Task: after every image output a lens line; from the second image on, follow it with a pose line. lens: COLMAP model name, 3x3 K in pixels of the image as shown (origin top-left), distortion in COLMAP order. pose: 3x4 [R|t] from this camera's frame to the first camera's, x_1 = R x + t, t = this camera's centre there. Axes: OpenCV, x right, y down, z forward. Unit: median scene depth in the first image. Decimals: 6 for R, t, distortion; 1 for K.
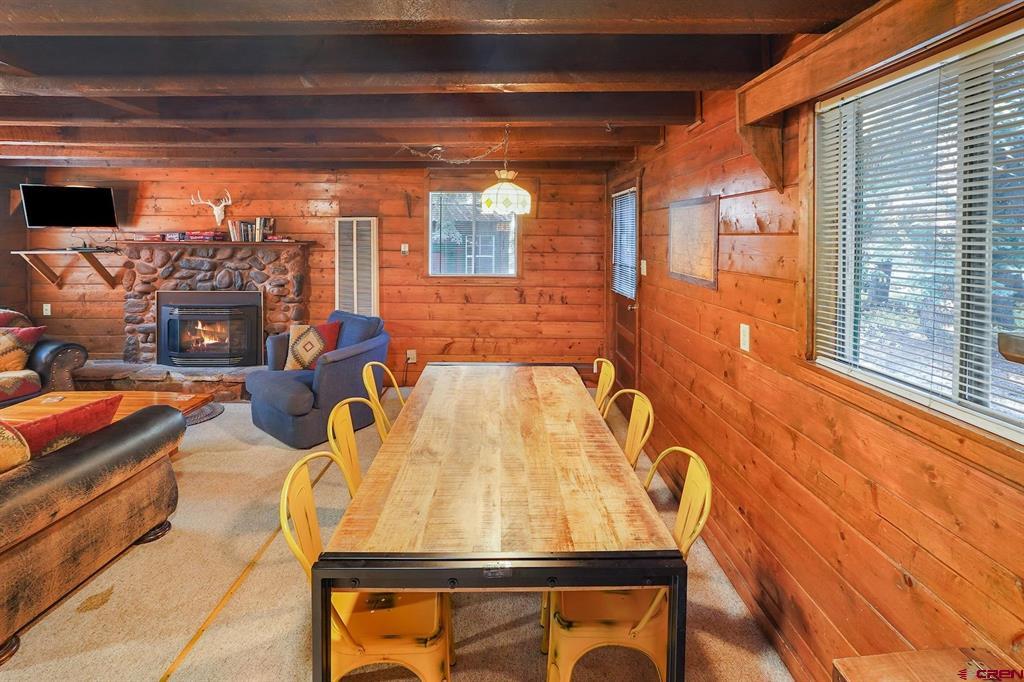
lens RADIAL K [[454.2, 0, 510.2], [0, 454.2, 229.7], [0, 0, 1]] dist [-0.008204, 0.001140]
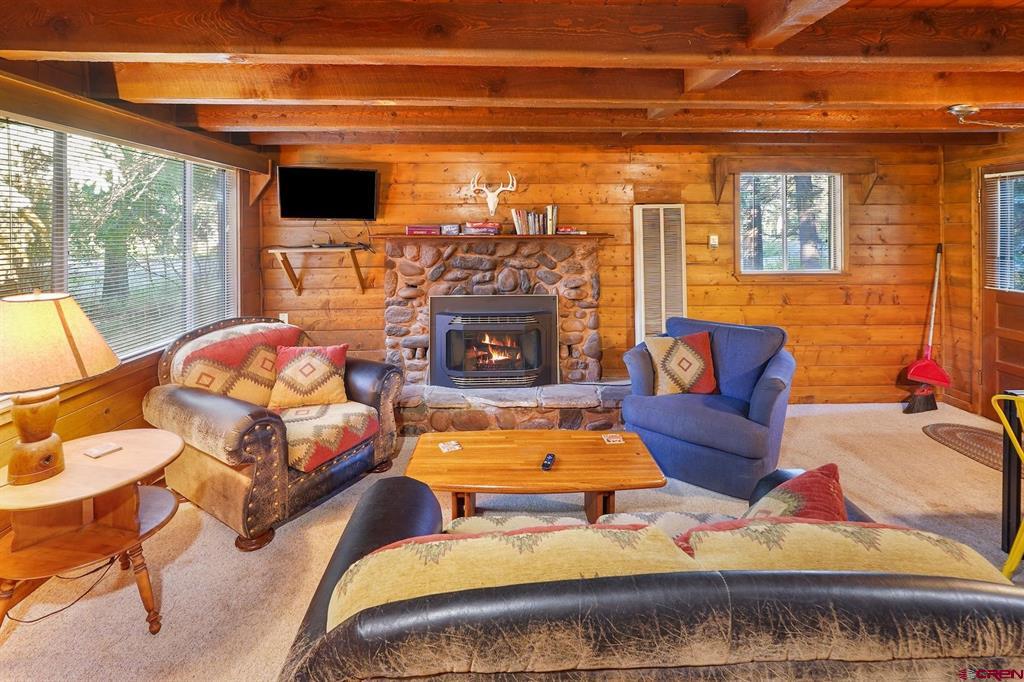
lens RADIAL K [[462.0, 0, 520.2], [0, 462.0, 223.9], [0, 0, 1]] dist [-0.008409, 0.000314]
pose [[0.999766, -0.008653, 0.019846, -0.623011], [0.008564, 0.999953, 0.004554, 0.002715], [-0.019885, -0.004383, 0.999793, 0.159214]]
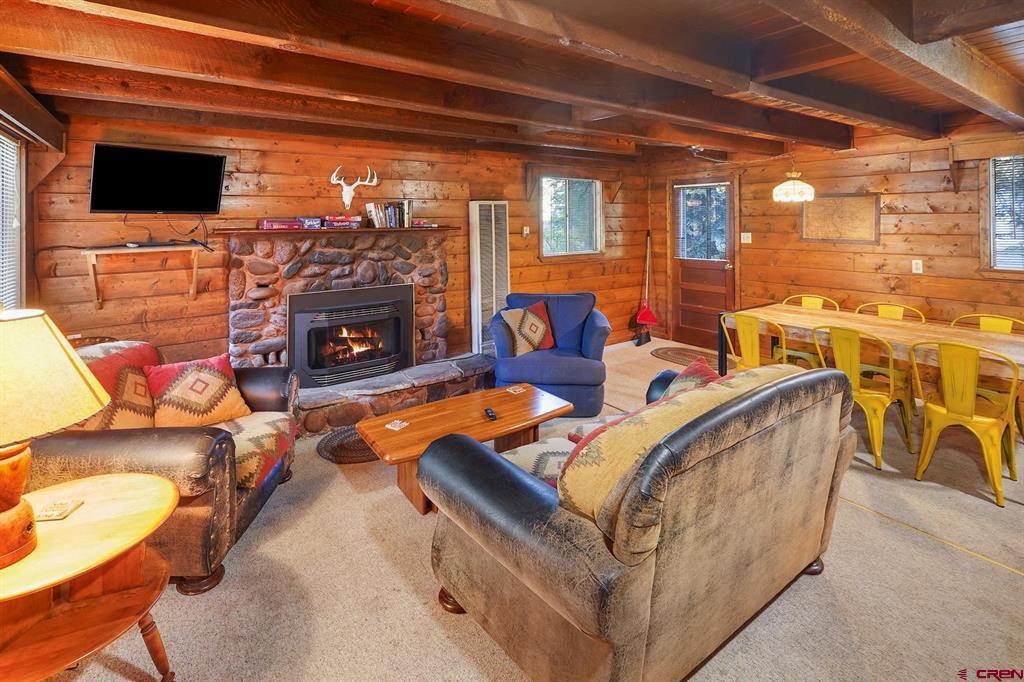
lens RADIAL K [[467.9, 0, 495.2], [0, 467.9, 214.9], [0, 0, 1]] dist [-0.009067, 0.000795]
pose [[0.837208, -0.007175, 0.546838, -0.903917], [0.006529, 0.999974, 0.003125, 0.000339], [-0.546846, 0.000954, 0.837233, 0.141822]]
